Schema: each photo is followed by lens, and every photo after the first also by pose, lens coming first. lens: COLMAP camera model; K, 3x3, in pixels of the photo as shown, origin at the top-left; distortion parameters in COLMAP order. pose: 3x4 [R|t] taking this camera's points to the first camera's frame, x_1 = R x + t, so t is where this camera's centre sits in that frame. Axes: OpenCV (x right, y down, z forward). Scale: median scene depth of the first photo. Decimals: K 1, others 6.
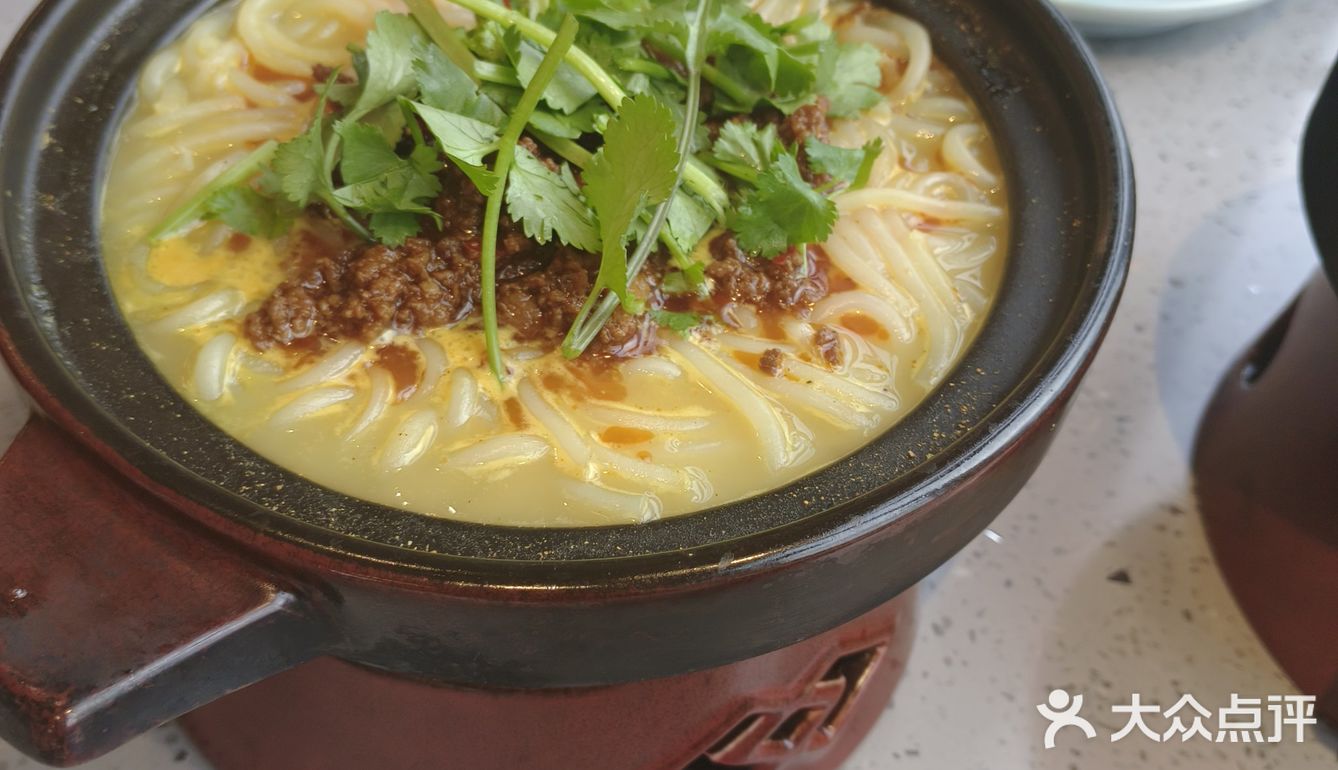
lens RADIAL K [[1356.4, 0, 667.8], [0, 1356.4, 386.1], [0, 0, 1]] dist [0.079740, 0.000000]
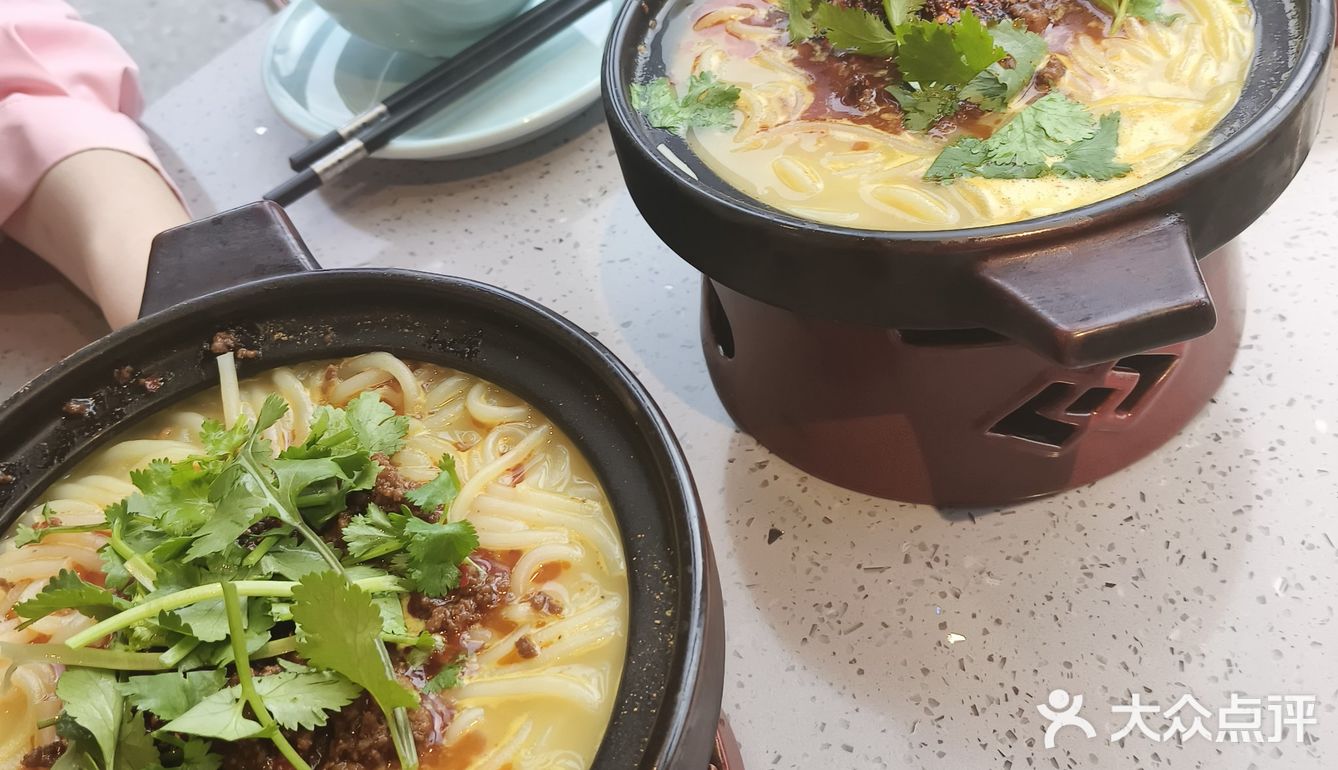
lens RADIAL K [[1356.4, 0, 668.0], [0, 1356.4, 384.5], [0, 0, 1]] dist [0.079740, 0.000000]
pose [[0.649177, -0.681403, 0.338023, -0.095174], [0.696722, 0.710996, 0.095200, -0.210706], [-0.305202, 0.173707, 0.936311, -0.259903]]
